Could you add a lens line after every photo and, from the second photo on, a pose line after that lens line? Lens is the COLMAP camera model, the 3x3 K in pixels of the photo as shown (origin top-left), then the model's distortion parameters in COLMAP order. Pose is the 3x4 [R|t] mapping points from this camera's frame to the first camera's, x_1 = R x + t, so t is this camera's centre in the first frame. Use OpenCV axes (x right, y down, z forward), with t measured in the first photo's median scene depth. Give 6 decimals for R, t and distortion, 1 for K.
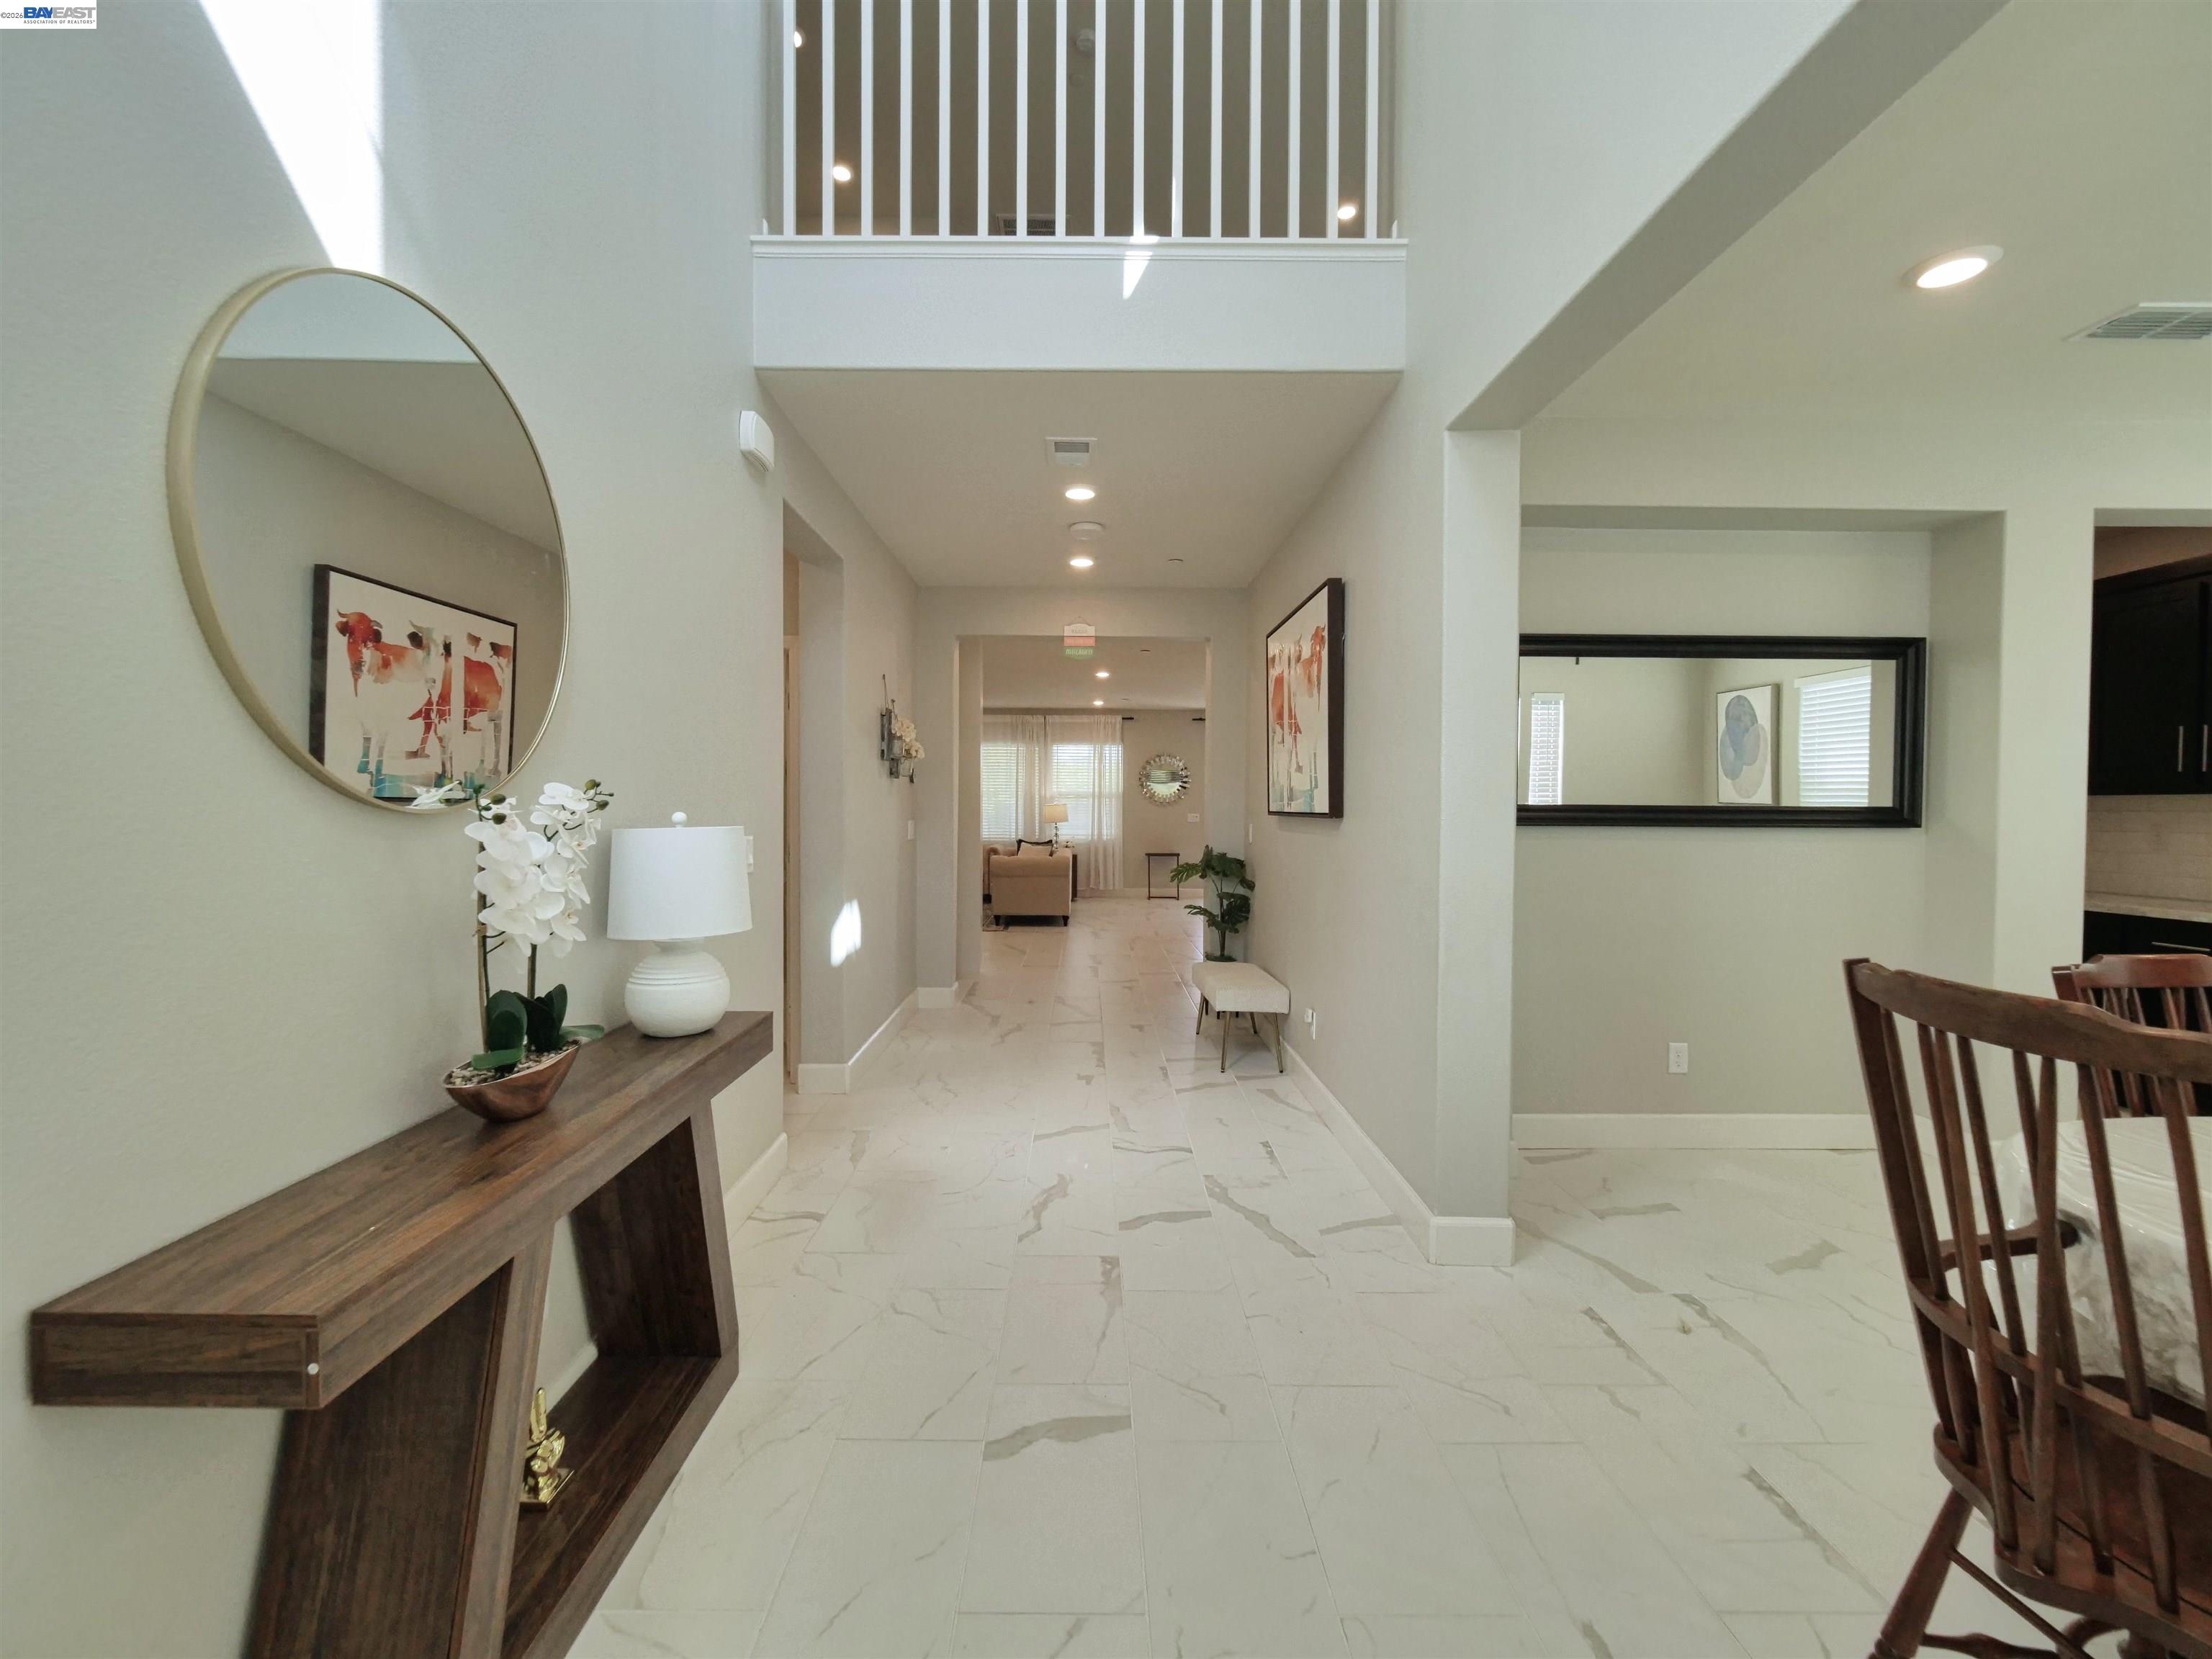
lens RADIAL K [[939.1, 0, 1077.7], [0, 939.1, 826.9], [0, 0, 1]] dist [-0.005002, -0.000293]
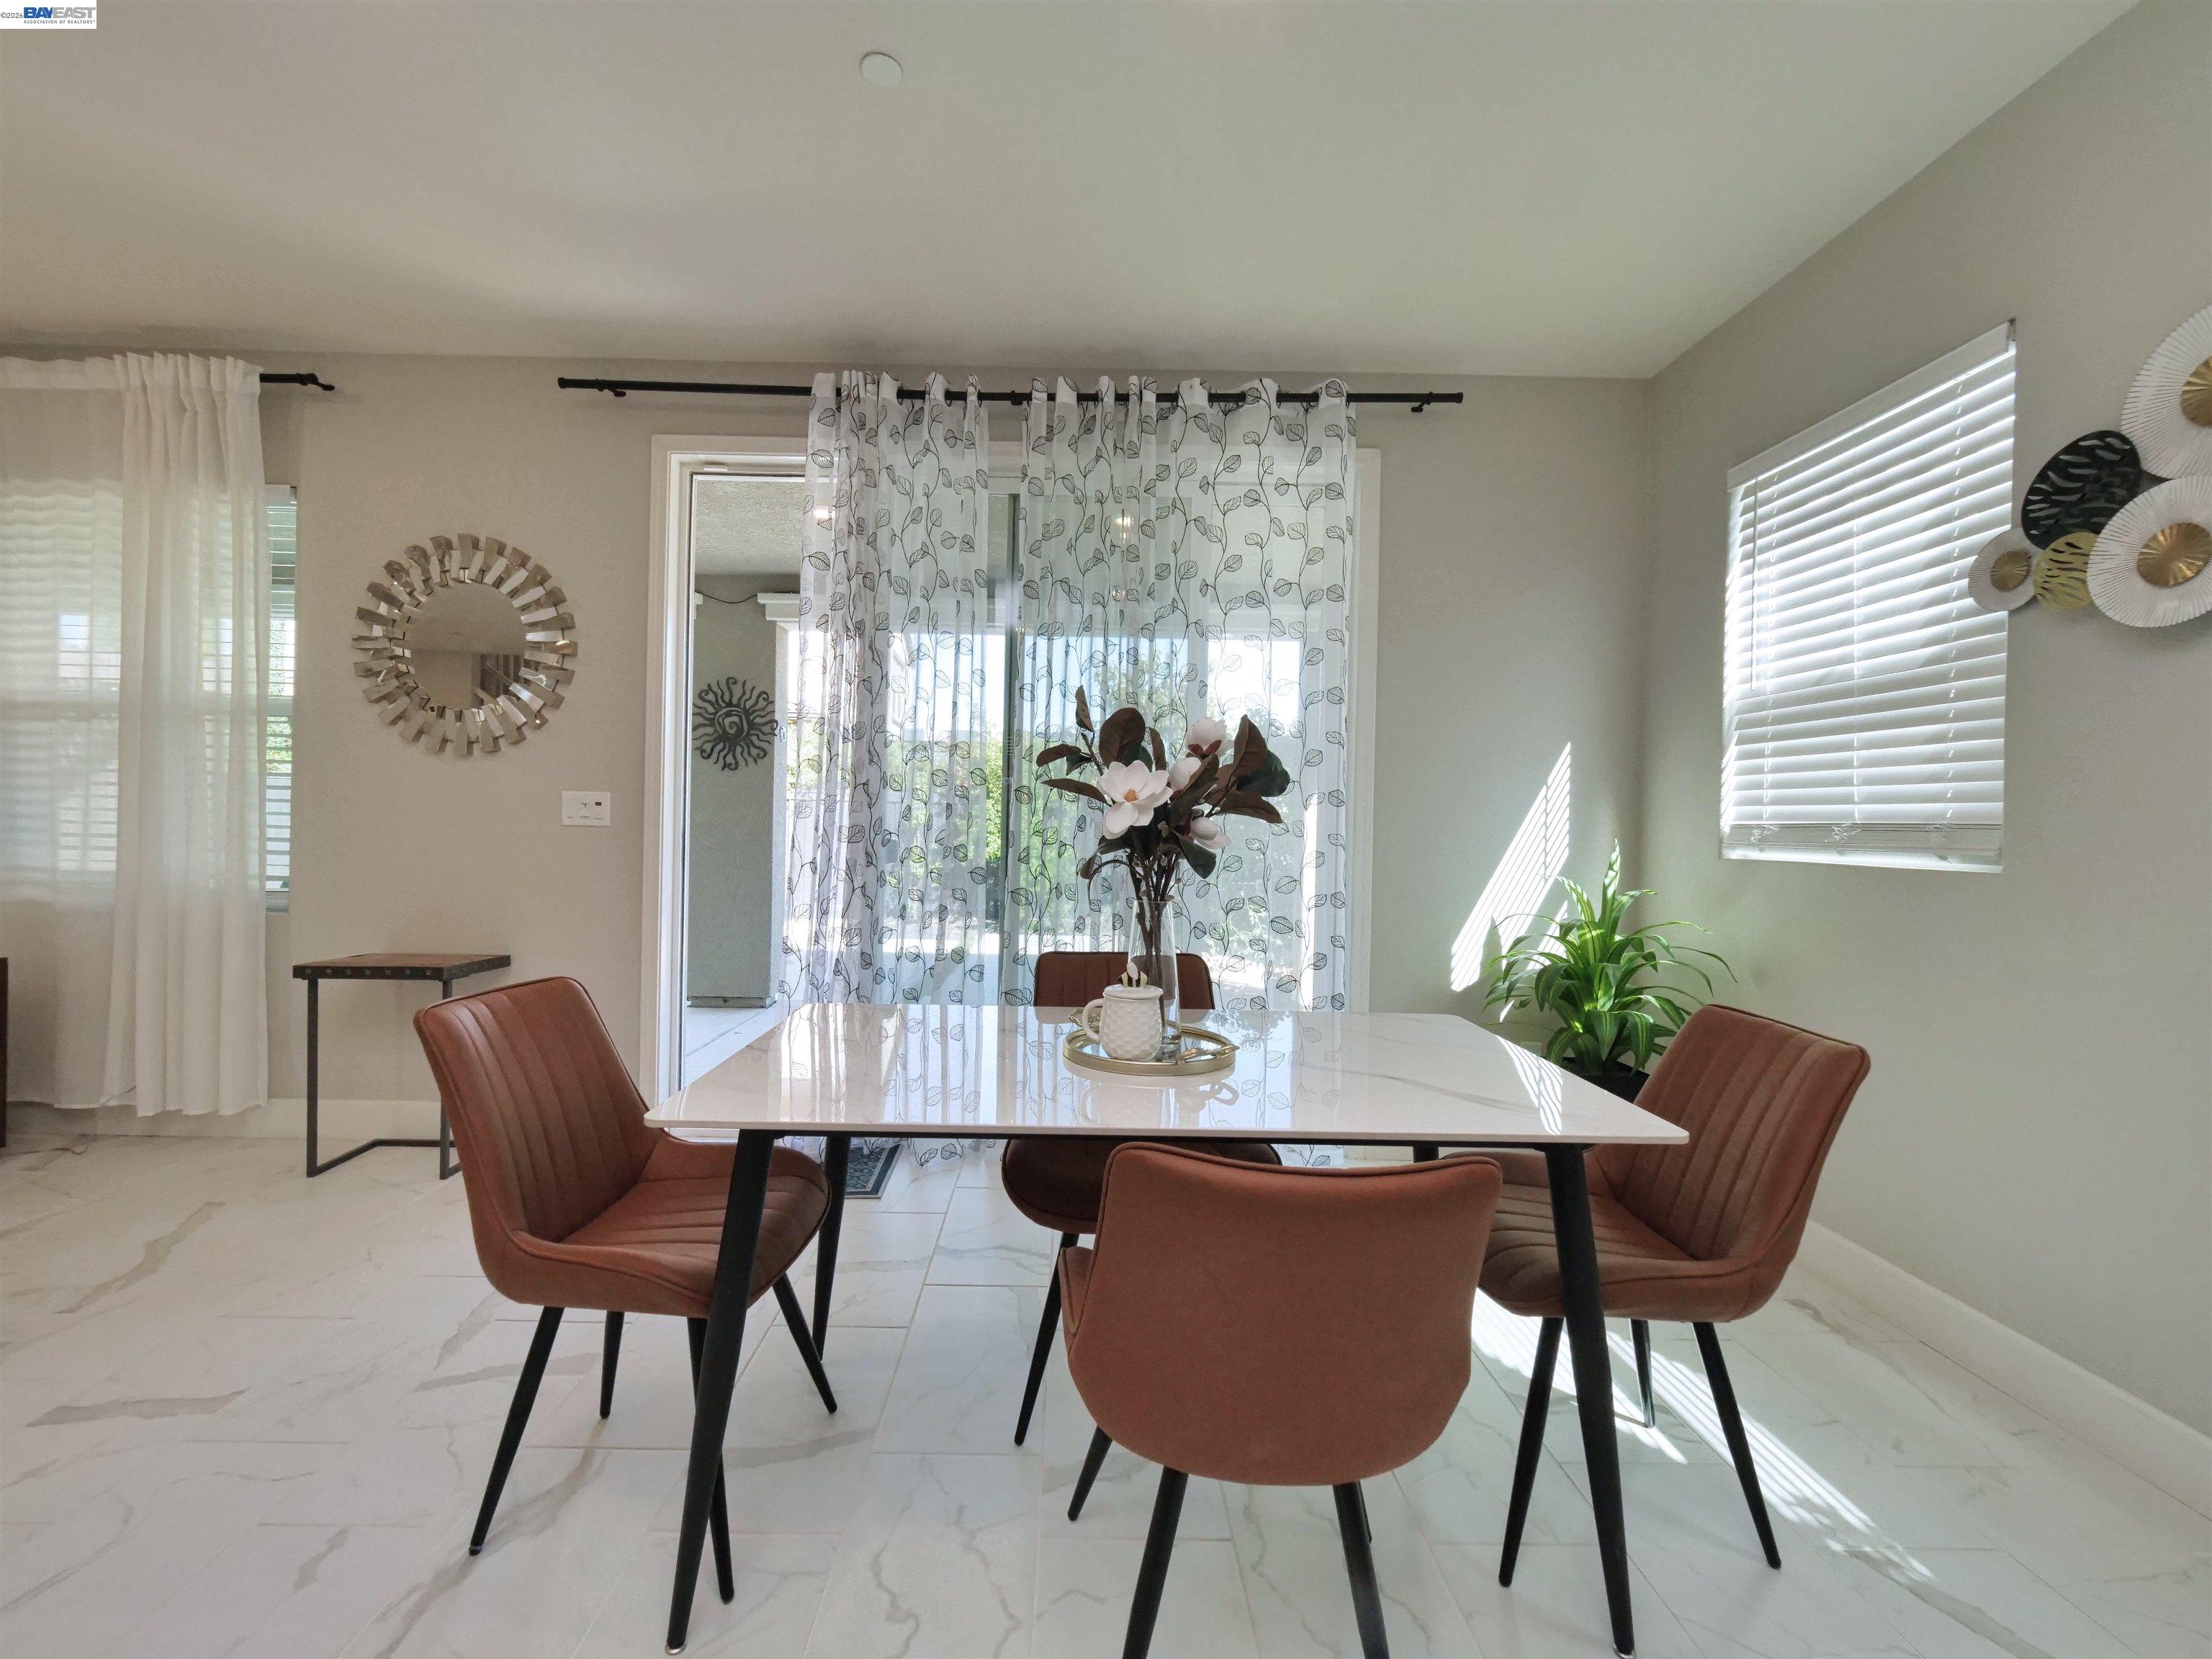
lens RADIAL K [[939.1, 0, 1077.7], [0, 939.1, 826.9], [0, 0, 1]] dist [-0.005002, -0.000293]
pose [[0.999755, 0.014040, 0.017113, 0.542669], [-0.013710, 0.999722, -0.019208, -0.004518], [-0.017378, 0.018968, 0.999669, 1.670749]]
